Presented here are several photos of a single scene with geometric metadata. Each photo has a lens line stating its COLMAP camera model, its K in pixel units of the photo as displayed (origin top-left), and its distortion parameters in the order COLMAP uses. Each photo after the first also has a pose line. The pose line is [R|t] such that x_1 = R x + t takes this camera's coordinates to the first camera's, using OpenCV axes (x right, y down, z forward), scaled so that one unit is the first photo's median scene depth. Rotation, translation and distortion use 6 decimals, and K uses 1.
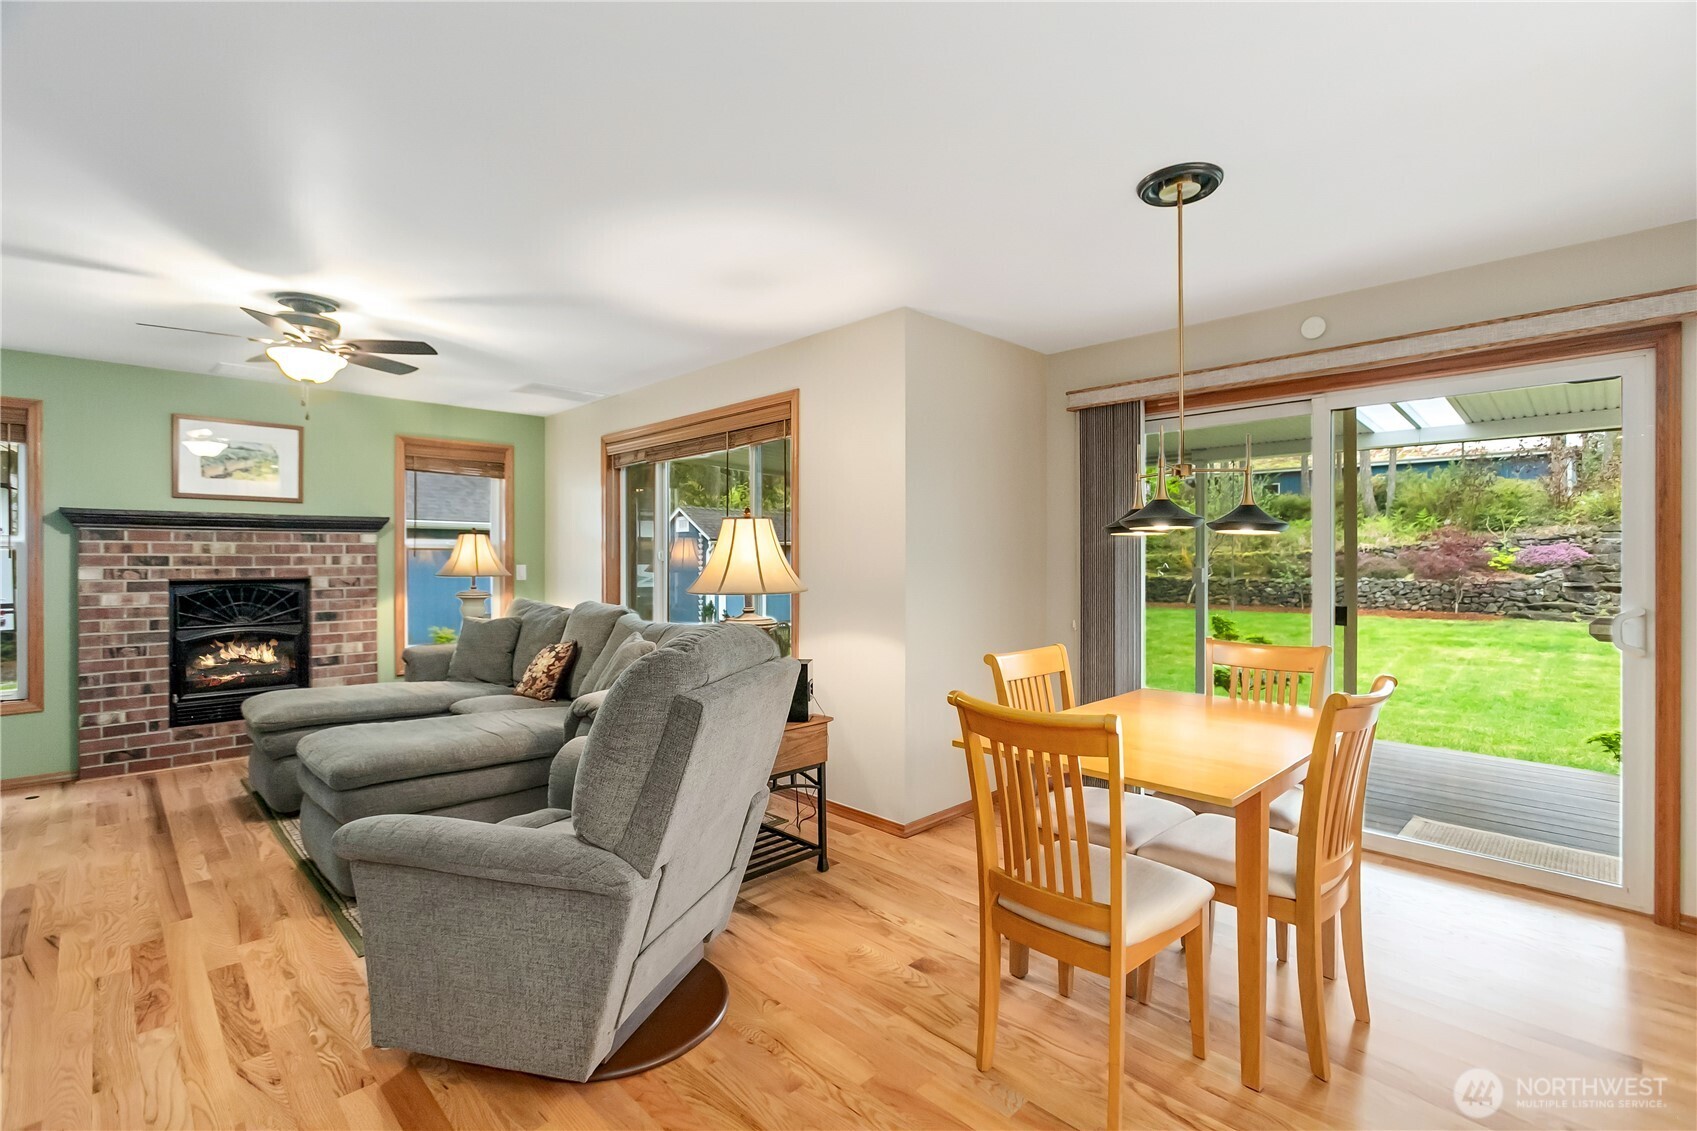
lens RADIAL K [[774.1, 0, 857.1], [0, 774.1, 556.5], [0, 0, 1]] dist [-0.008240, 0.007216]
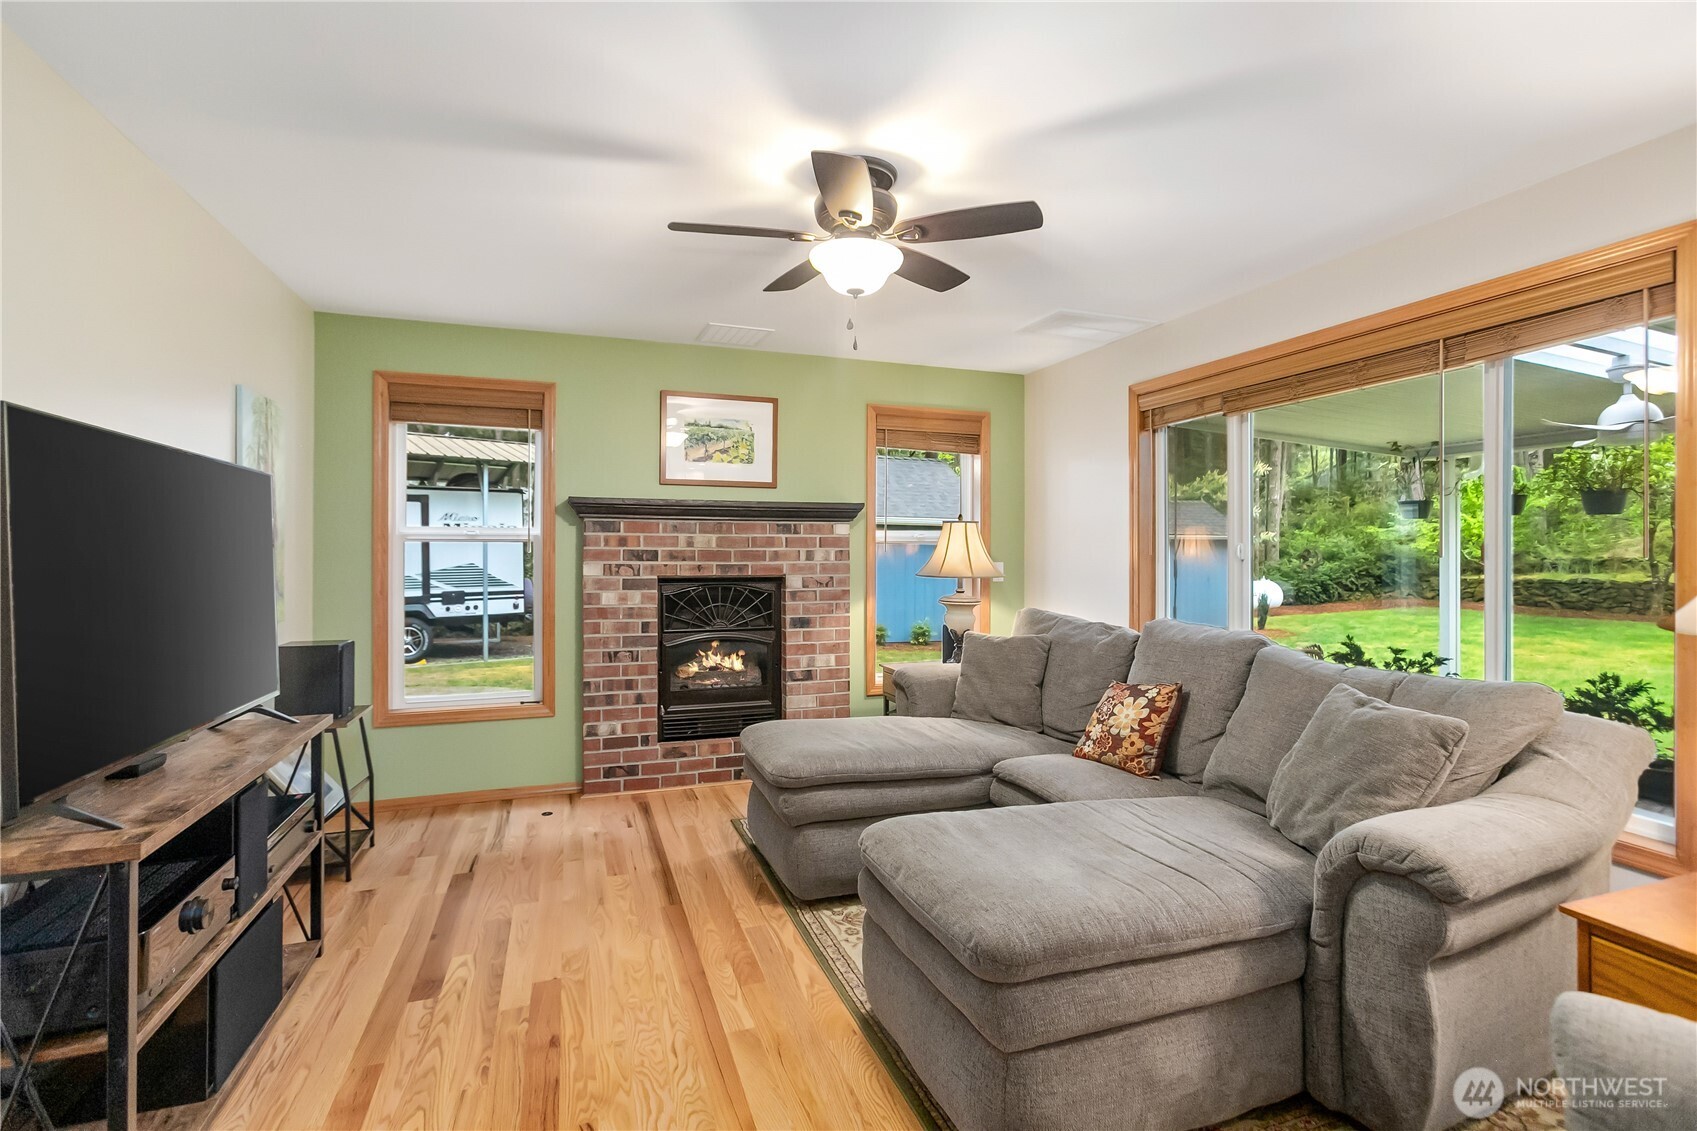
lens RADIAL K [[774.1, 0, 839.6], [0, 774.1, 549.3], [0, 0, 1]] dist [-0.008240, 0.007216]
pose [[0.906488, 0.001363, -0.422229, -0.335039], [-0.003132, 0.999989, -0.003495, 0.001080], [0.422219, 0.004490, 0.906483, 0.289264]]
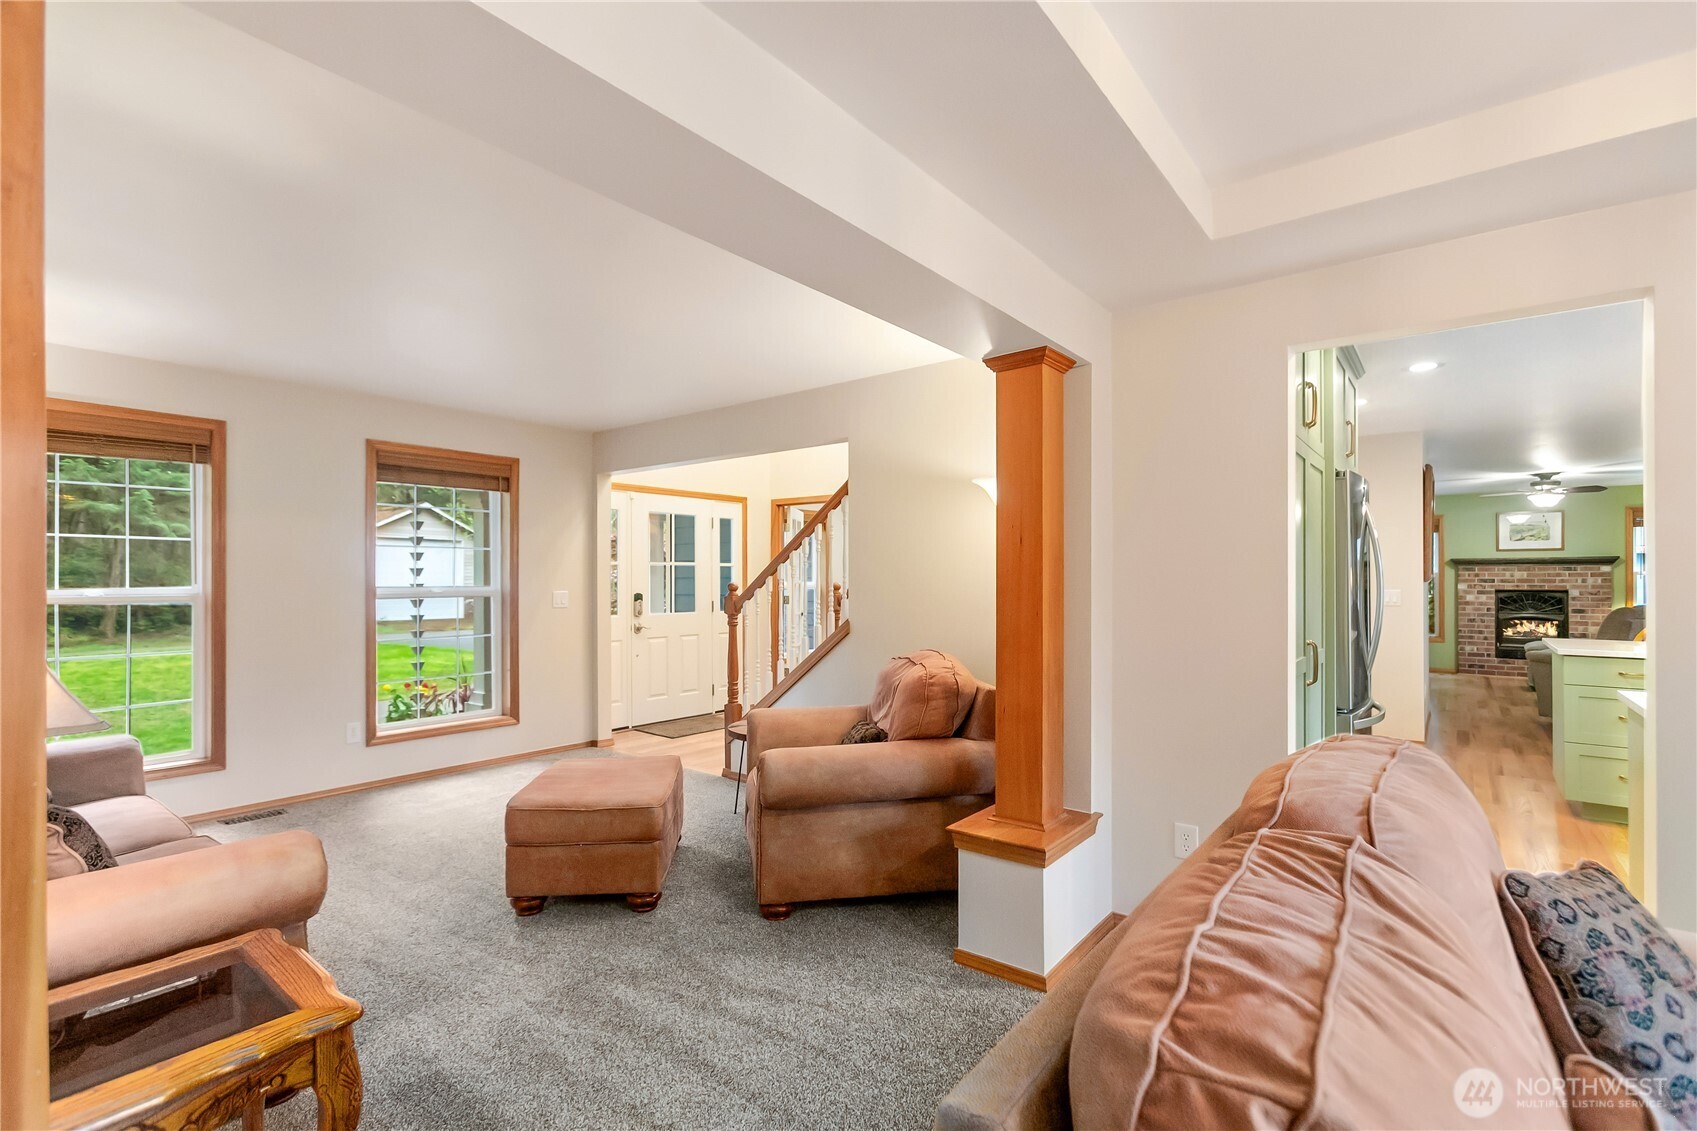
lens RADIAL K [[774.1, 0, 851.3], [0, 774.1, 577.4], [0, 0, 1]] dist [-0.008240, 0.007216]
pose [[0.130227, -0.000939, -0.991484, 1.058956], [-0.001136, 0.999999, -0.001097, 0.000954], [0.991484, 0.001269, 0.130226, -1.110953]]
